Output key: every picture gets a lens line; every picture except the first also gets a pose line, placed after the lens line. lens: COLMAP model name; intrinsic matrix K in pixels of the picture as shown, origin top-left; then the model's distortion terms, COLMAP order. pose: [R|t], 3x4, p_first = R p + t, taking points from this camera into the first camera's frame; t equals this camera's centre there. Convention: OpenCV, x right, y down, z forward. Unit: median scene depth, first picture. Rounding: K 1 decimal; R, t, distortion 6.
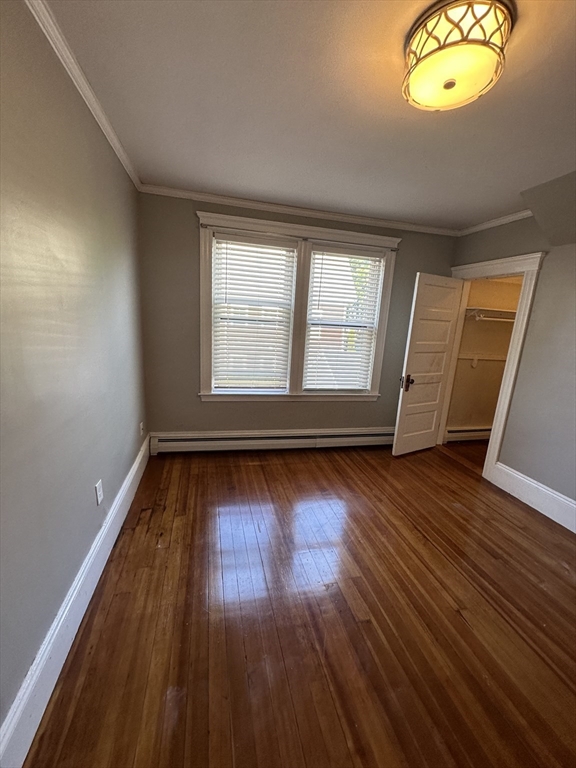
lens RADIAL K [[307.9, 0, 285.0], [0, 307.9, 382.4], [0, 0, 1]] dist [-0.007669, 0.001022]
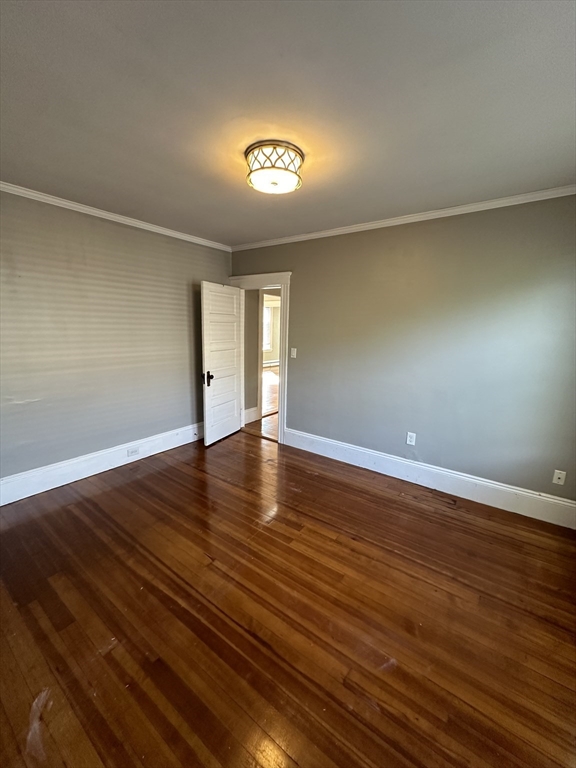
lens RADIAL K [[307.9, 0, 288.1], [0, 307.9, 382.1], [0, 0, 1]] dist [-0.007669, 0.001022]
pose [[-0.760269, 0.036143, -0.648602, 0.746453], [-0.202015, 0.935790, 0.288942, -0.218868], [0.617399, 0.350701, -0.704151, 1.210643]]
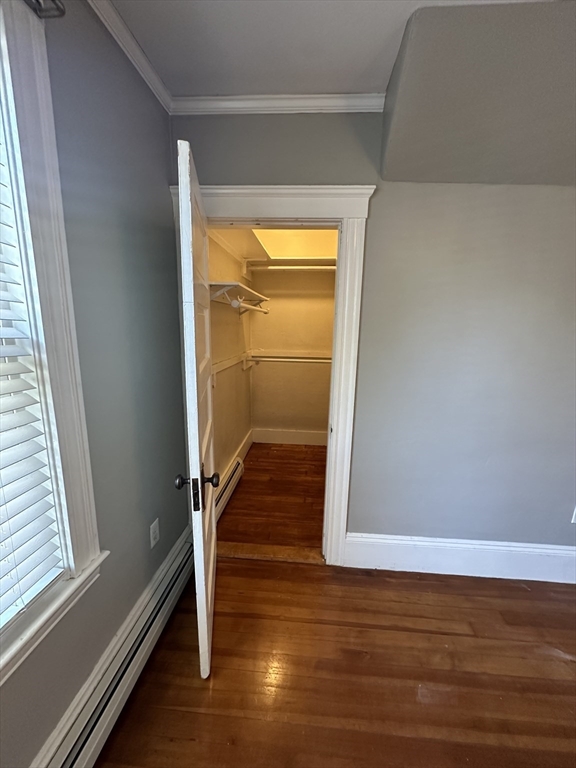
lens RADIAL K [[307.9, 0, 288.0], [0, 307.9, 383.1], [0, 0, 1]] dist [-0.007669, 0.001022]
pose [[0.313851, -0.231660, 0.920777, 0.180012], [0.196663, 0.964608, 0.175654, -0.211070], [-0.928882, 0.125954, 0.348303, 1.045384]]
